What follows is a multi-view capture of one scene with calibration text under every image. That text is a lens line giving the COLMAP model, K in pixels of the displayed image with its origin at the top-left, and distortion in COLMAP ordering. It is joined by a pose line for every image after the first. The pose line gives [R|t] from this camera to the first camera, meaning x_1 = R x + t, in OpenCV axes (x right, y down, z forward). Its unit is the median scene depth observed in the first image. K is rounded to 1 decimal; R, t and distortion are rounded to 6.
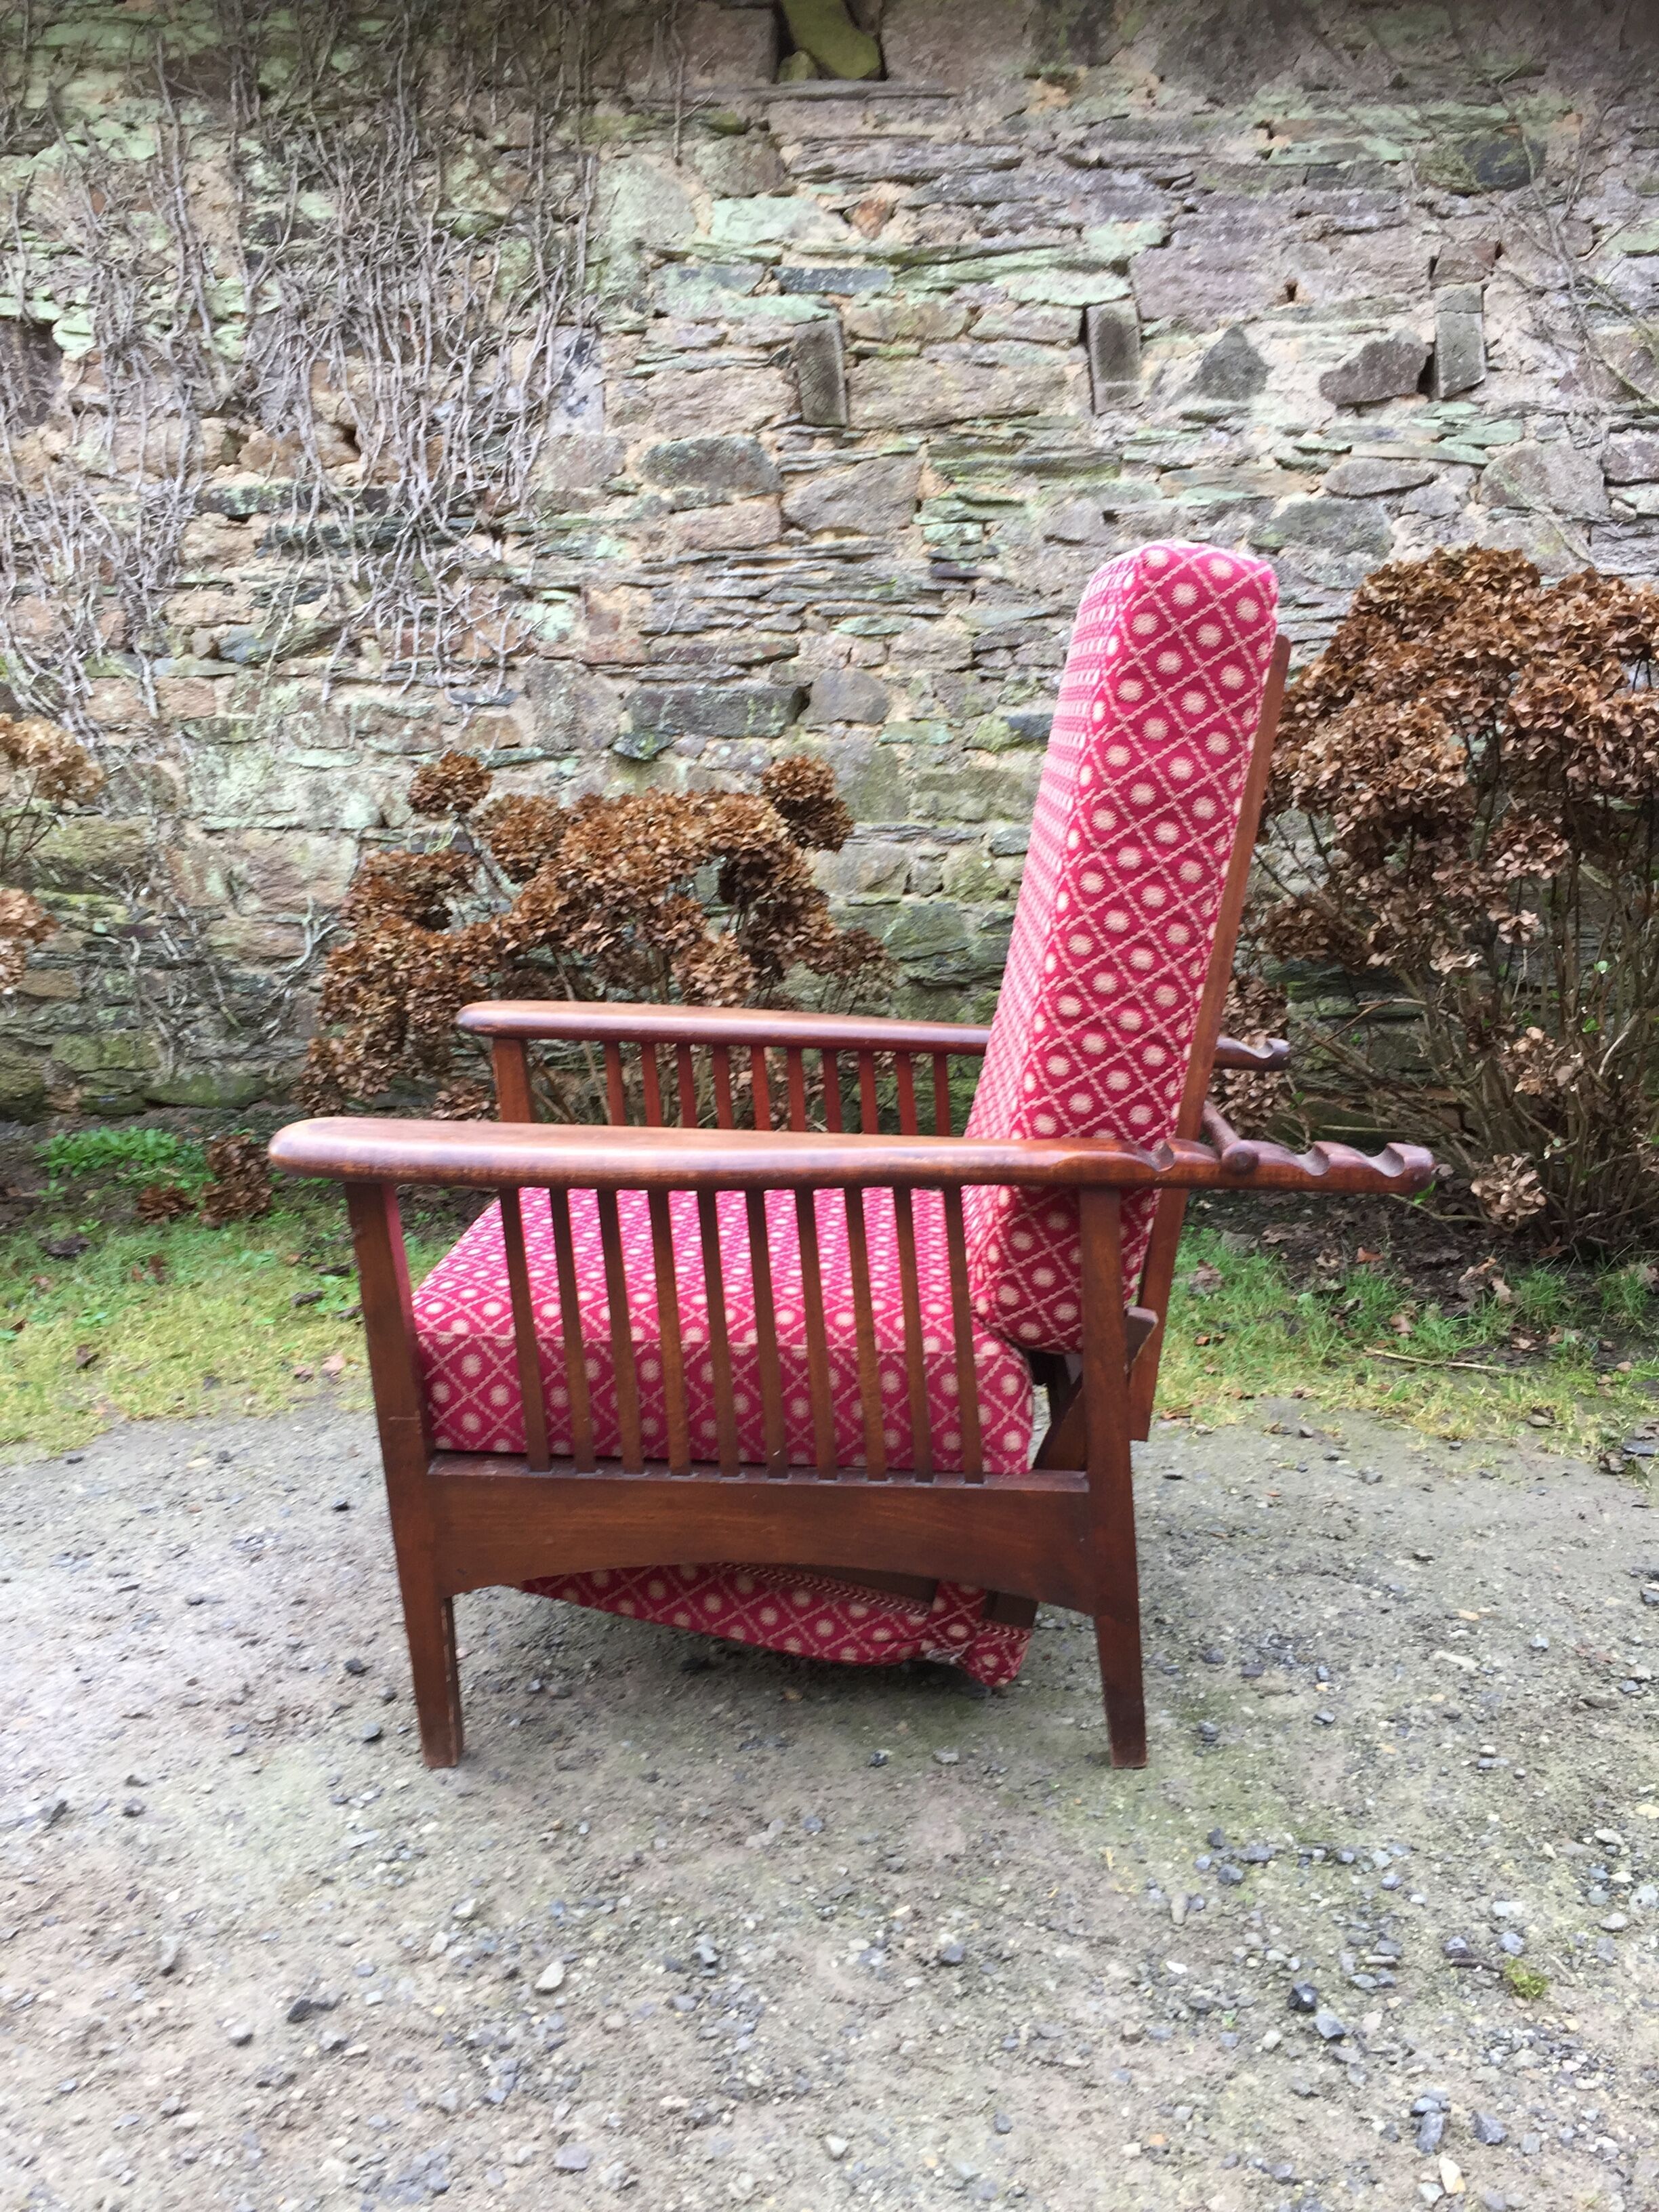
lens RADIAL K [[1898.0, 0, 818.1], [0, 1898.0, 1111.6], [0, 0, 1]] dist [0.079539, -0.102391]
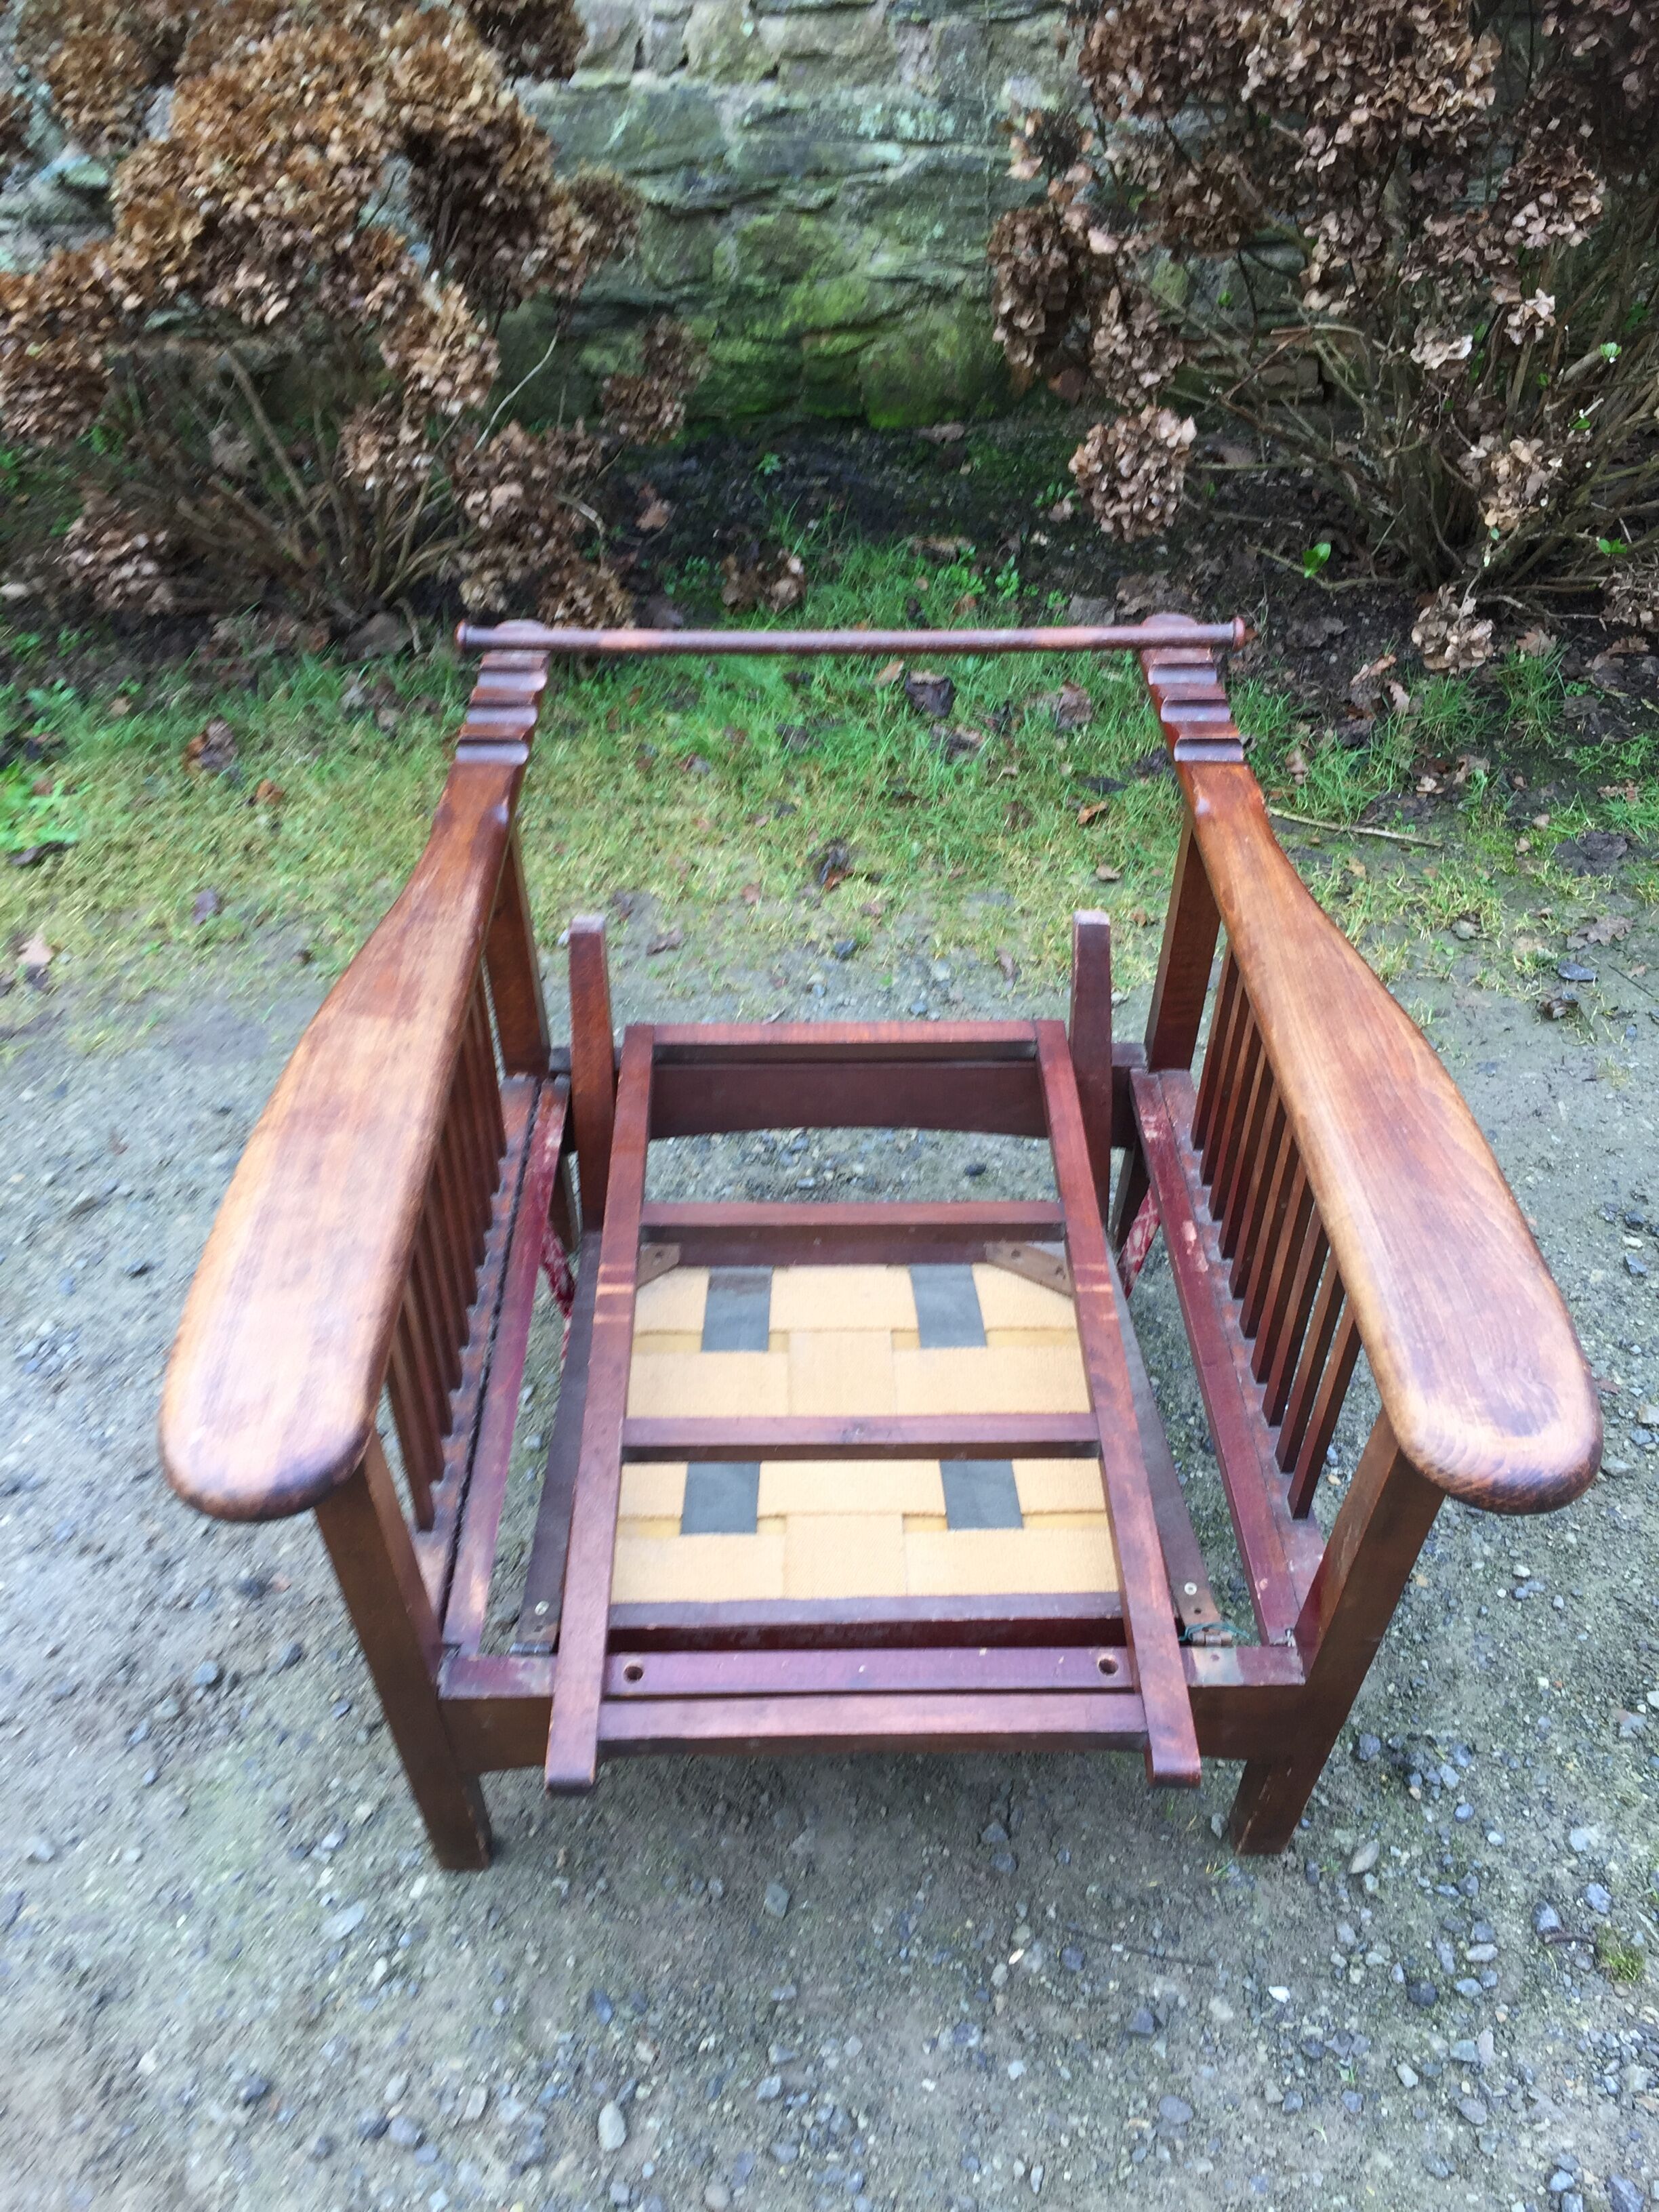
lens RADIAL K [[1898.0, 0, 835.0], [0, 1898.0, 1141.5], [0, 0, 1]] dist [0.079539, -0.102391]
pose [[0.979444, -0.119944, 0.162181, -0.058511], [0.017852, 0.852395, 0.522594, -0.182973], [-0.200925, -0.508956, 0.837014, 0.199432]]
